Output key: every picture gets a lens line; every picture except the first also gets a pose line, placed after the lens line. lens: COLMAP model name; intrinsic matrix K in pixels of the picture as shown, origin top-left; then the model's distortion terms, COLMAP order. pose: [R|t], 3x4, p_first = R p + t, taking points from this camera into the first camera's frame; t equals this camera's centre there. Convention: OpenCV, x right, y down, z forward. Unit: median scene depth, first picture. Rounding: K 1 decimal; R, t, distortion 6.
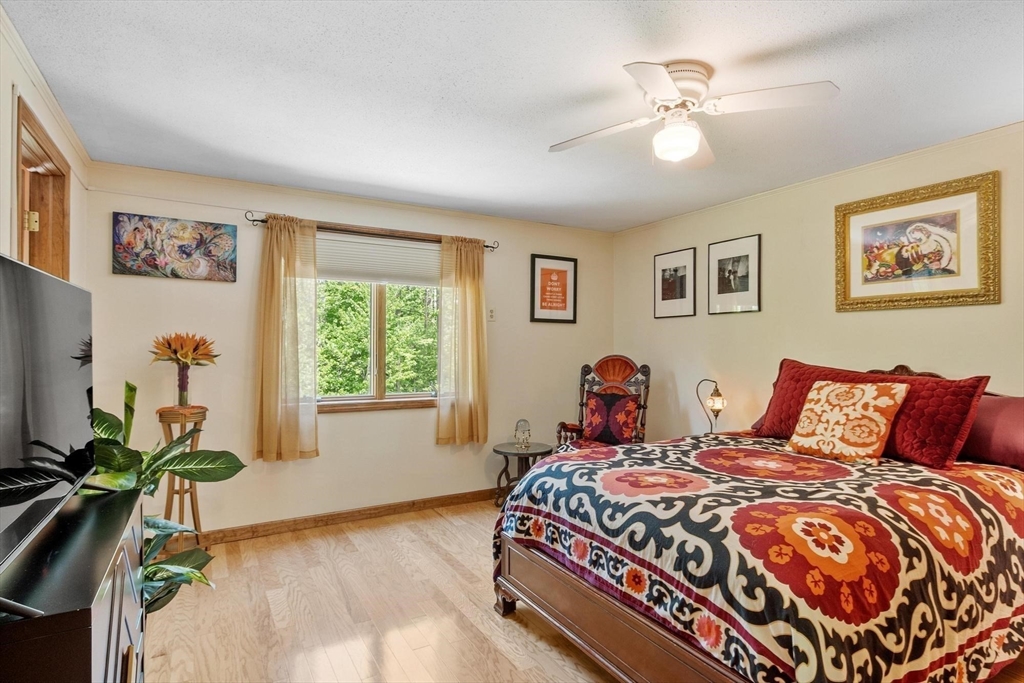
lens RADIAL K [[537.9, 0, 513.8], [0, 537.9, 343.2], [0, 0, 1]] dist [0.001223, -0.004752]
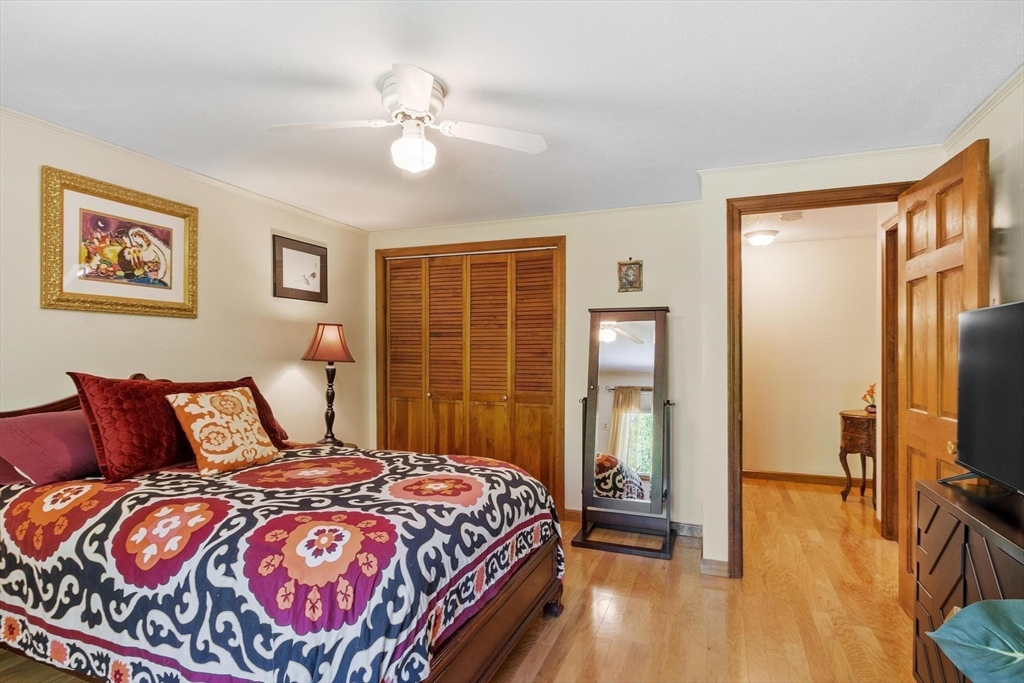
lens RADIAL K [[537.9, 0, 516.4], [0, 537.9, 350.4], [0, 0, 1]] dist [0.001223, -0.004752]
pose [[-0.622518, -0.000258, 0.782605, -0.500101], [-0.005490, 0.999977, -0.004037, -0.000623], [-0.782586, -0.006810, -0.622505, 1.213801]]
